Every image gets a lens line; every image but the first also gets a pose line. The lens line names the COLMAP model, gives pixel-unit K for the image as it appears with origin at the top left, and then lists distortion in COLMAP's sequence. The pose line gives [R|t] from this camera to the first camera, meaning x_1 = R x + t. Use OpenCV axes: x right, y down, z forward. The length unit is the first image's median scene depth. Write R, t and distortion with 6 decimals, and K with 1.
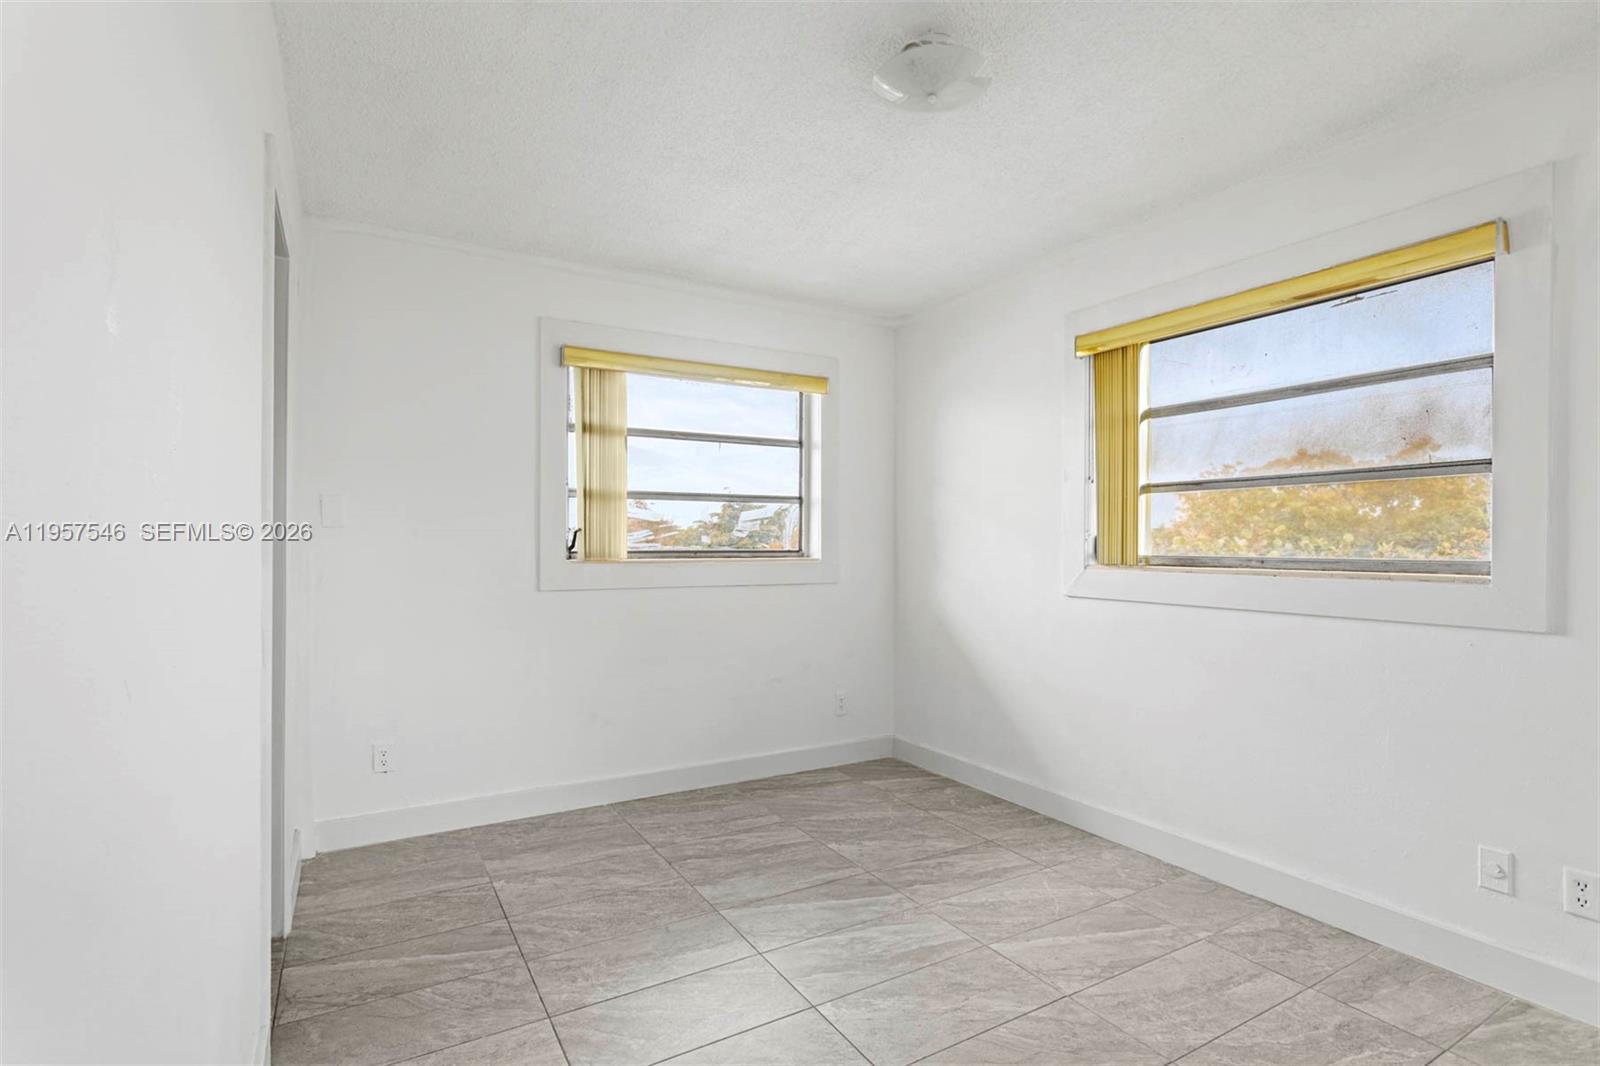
lens RADIAL K [[779.6, 0, 794.3], [0, 779.6, 548.1], [0, 0, 1]] dist [-0.018675, 0.010873]
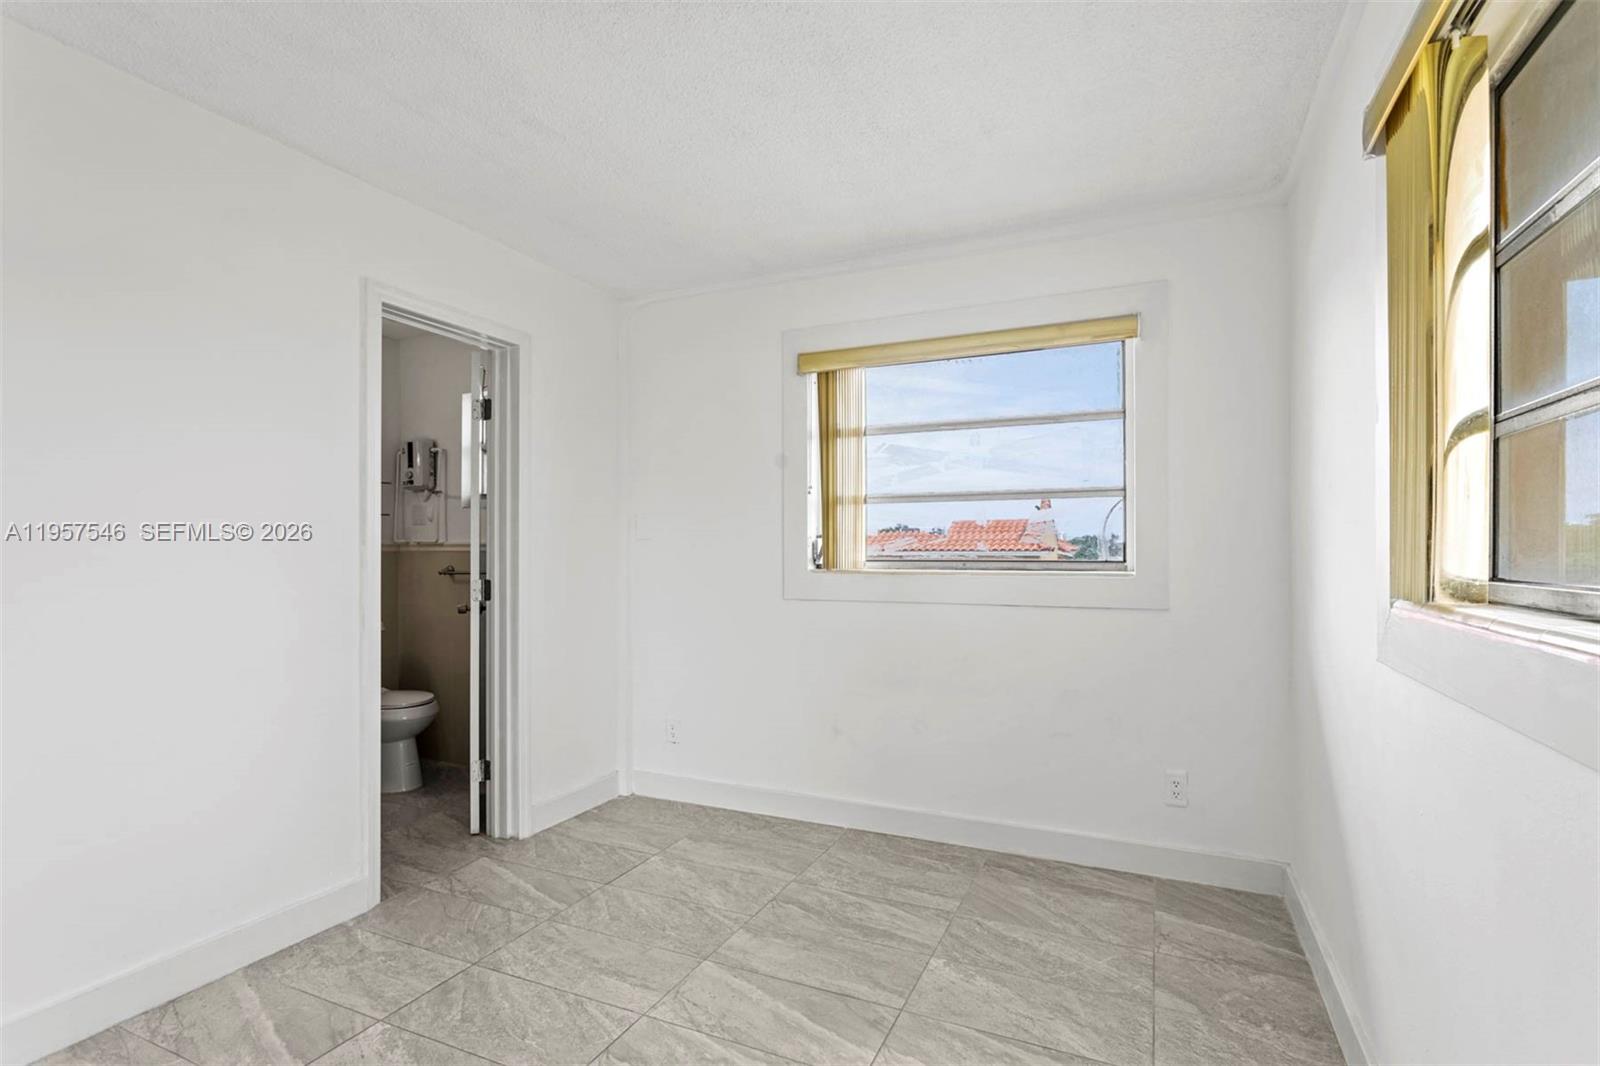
lens RADIAL K [[779.6, 0, 794.3], [0, 779.6, 548.1], [0, 0, 1]] dist [-0.018675, 0.010873]
pose [[0.569616, -0.005770, -0.821891, 0.527452], [-0.003564, 0.999949, -0.009490, -0.001355], [0.821903, 0.008335, 0.569566, 0.426721]]
